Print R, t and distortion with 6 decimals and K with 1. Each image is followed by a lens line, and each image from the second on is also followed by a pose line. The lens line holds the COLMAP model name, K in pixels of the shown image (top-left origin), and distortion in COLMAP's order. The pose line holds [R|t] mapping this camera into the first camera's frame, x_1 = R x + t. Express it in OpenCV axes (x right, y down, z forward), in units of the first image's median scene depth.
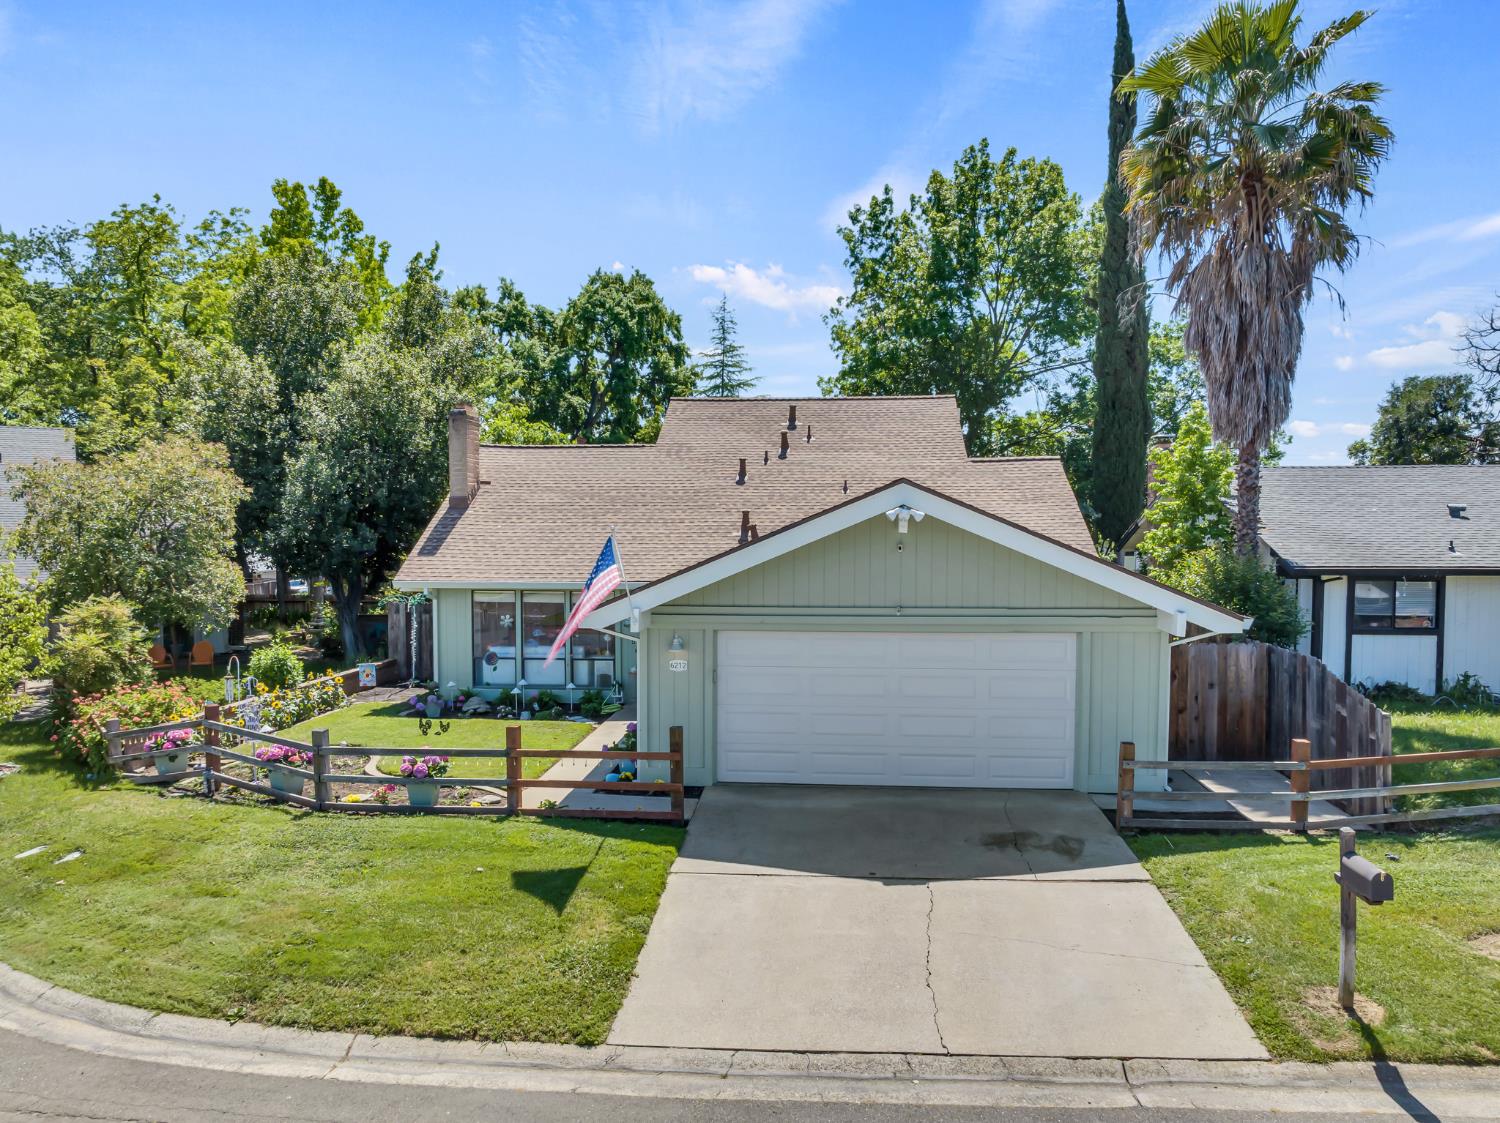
lens RADIAL K [[1060.3, 0, 760.8], [0, 1060.3, 574.6], [0, 0, 1]] dist [-0.046524, 0.026999]
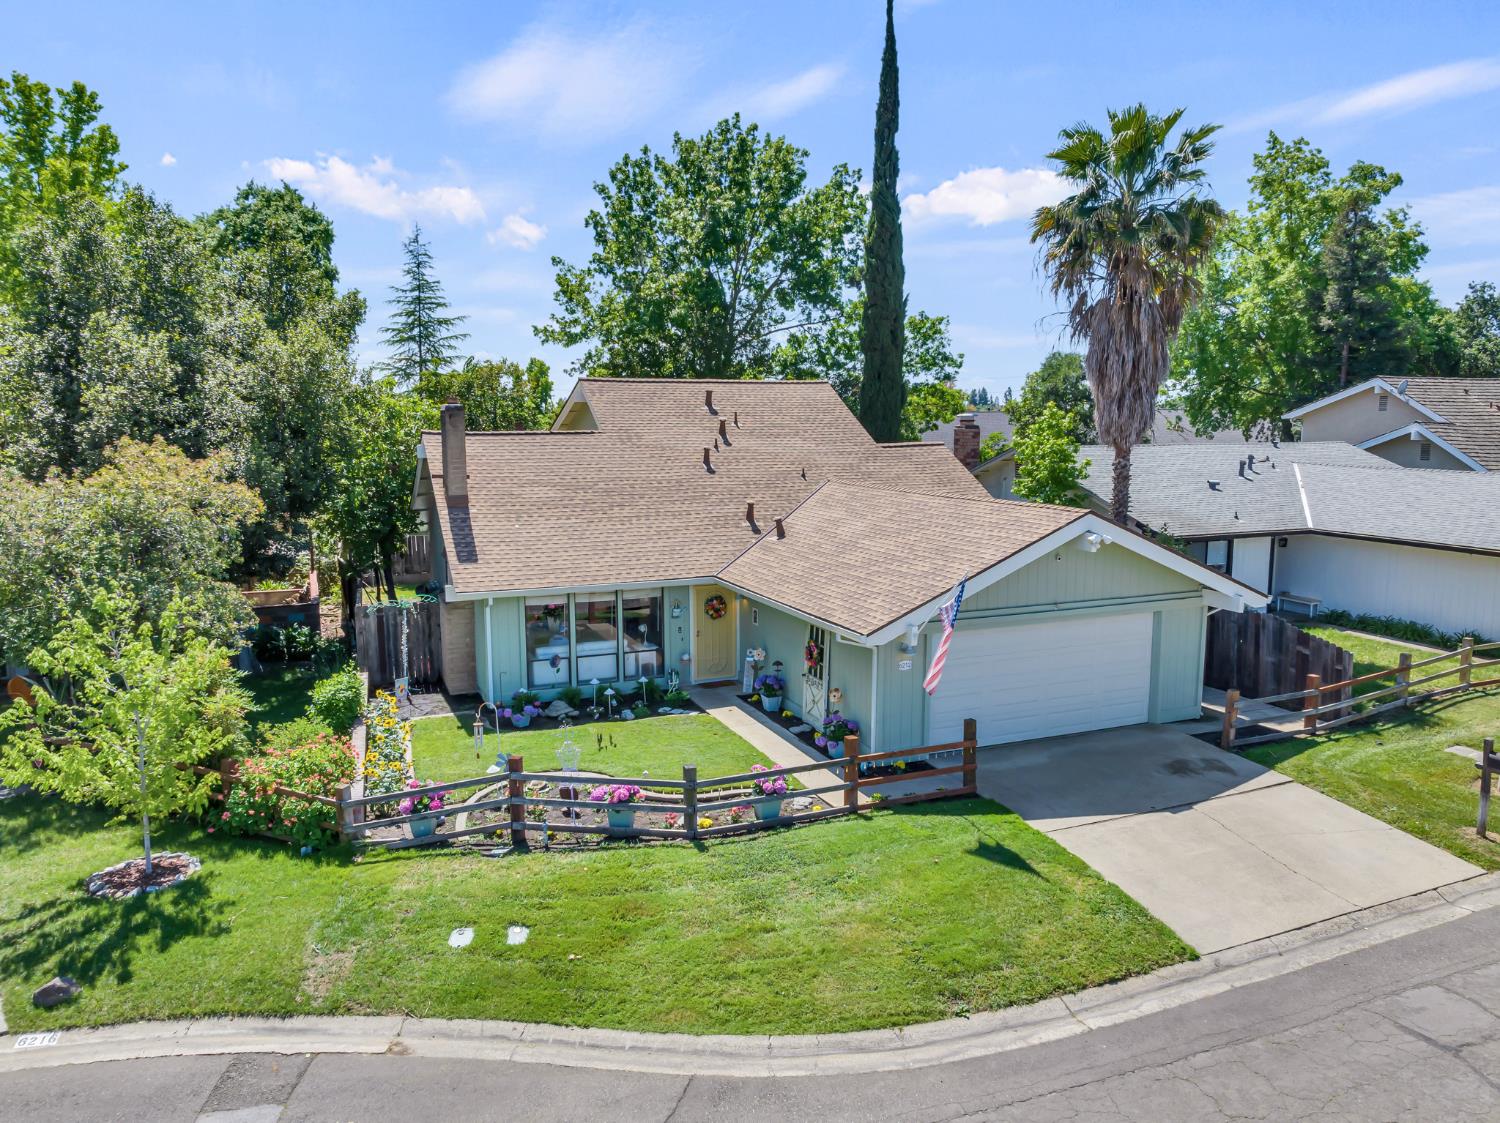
lens RADIAL K [[1063.1, 0, 767.9], [0, 1063.1, 565.7], [0, 0, 1]] dist [-0.053762, 0.030614]
pose [[0.884367, -0.066017, 0.462100, -0.619523], [0.027444, 0.995590, 0.089711, -0.112206], [-0.465985, -0.066656, 0.882278, 0.016346]]
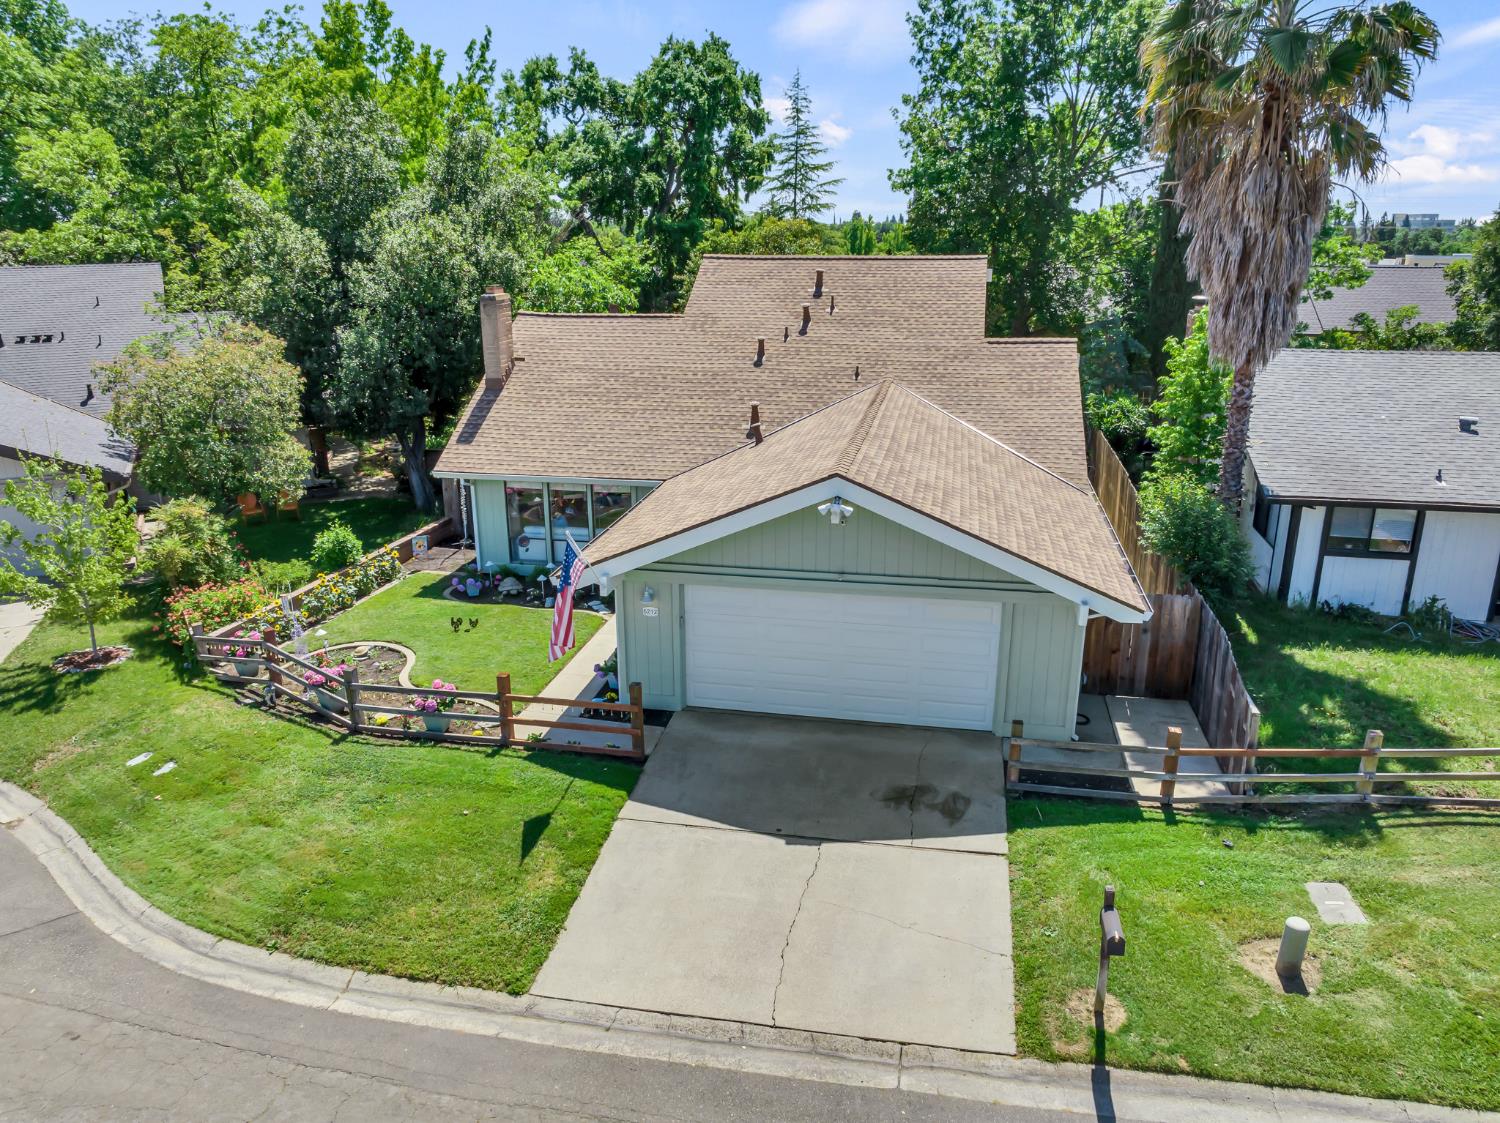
lens RADIAL K [[1060.3, 0, 760.8], [0, 1060.3, 574.6], [0, 0, 1]] dist [-0.046524, 0.026999]
pose [[0.994000, 0.032779, -0.104349, 0.129338], [-0.004914, 0.966455, 0.256789, -0.200836], [0.109266, -0.254736, 0.960818, -0.062732]]
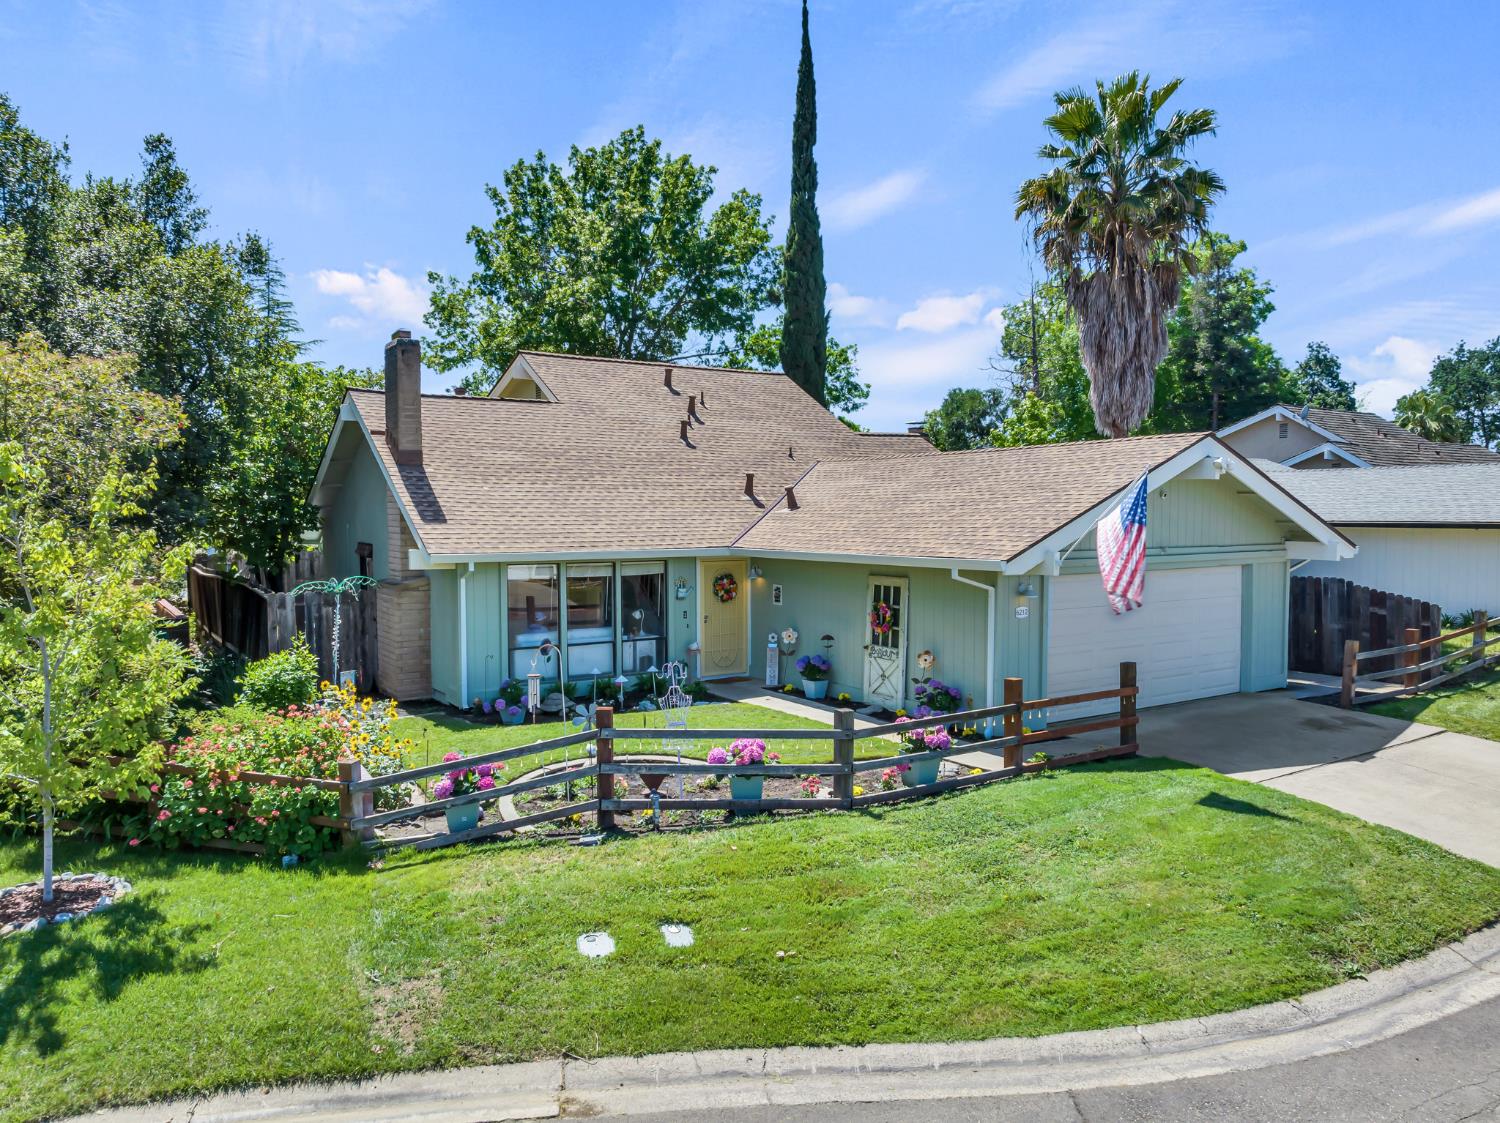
lens RADIAL K [[1063.1, 0, 767.9], [0, 1063.1, 565.7], [0, 0, 1]] dist [-0.053762, 0.030614]
pose [[0.786260, -0.031807, 0.617076, -0.714170], [0.038048, 0.999271, 0.003028, 0.024450], [-0.616723, 0.021098, 0.786898, 0.293766]]
